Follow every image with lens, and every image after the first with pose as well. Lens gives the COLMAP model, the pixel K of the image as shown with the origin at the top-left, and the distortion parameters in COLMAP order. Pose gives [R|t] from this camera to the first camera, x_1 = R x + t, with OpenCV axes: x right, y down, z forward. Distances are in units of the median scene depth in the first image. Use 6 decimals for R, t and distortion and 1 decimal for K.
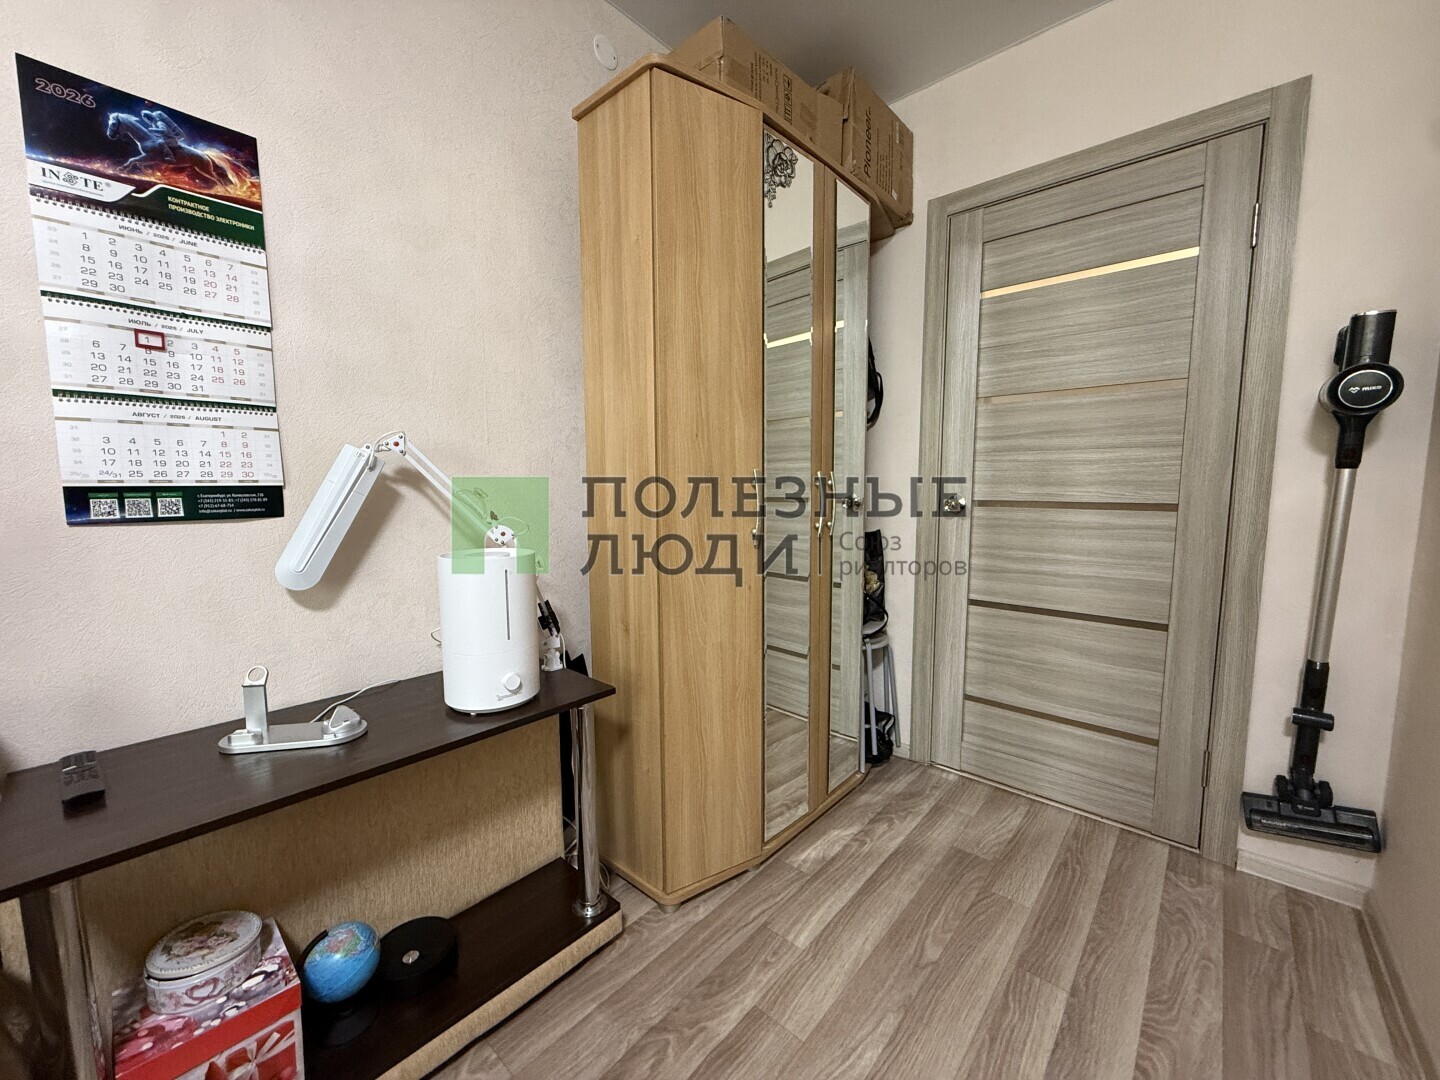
lens RADIAL K [[579.8, 0, 714.7], [0, 579.8, 534.7], [0, 0, 1]] dist [-0.000248, 0.000171]
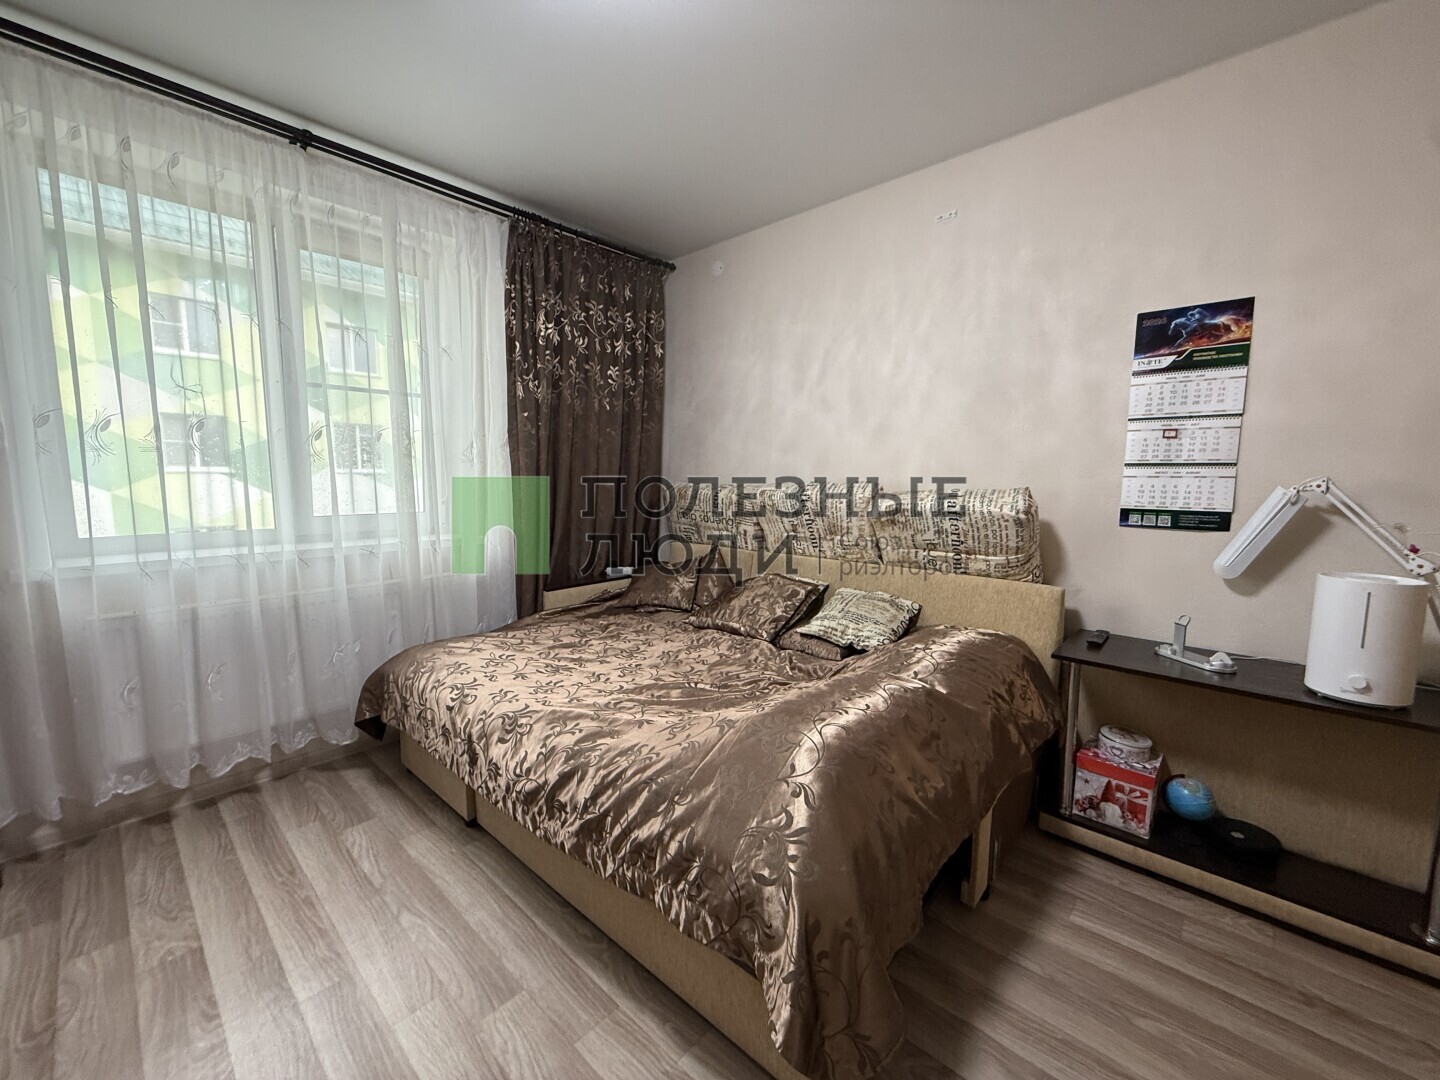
lens RADIAL K [[579.8, 0, 720.0], [0, 579.8, 539.6], [0, 0, 1]] dist [-0.000248, 0.000171]
pose [[-0.021010, 0.107767, -0.993954, 0.967494], [-0.105515, 0.988382, 0.109394, -0.040508], [0.994196, 0.107175, -0.009395, -0.410837]]
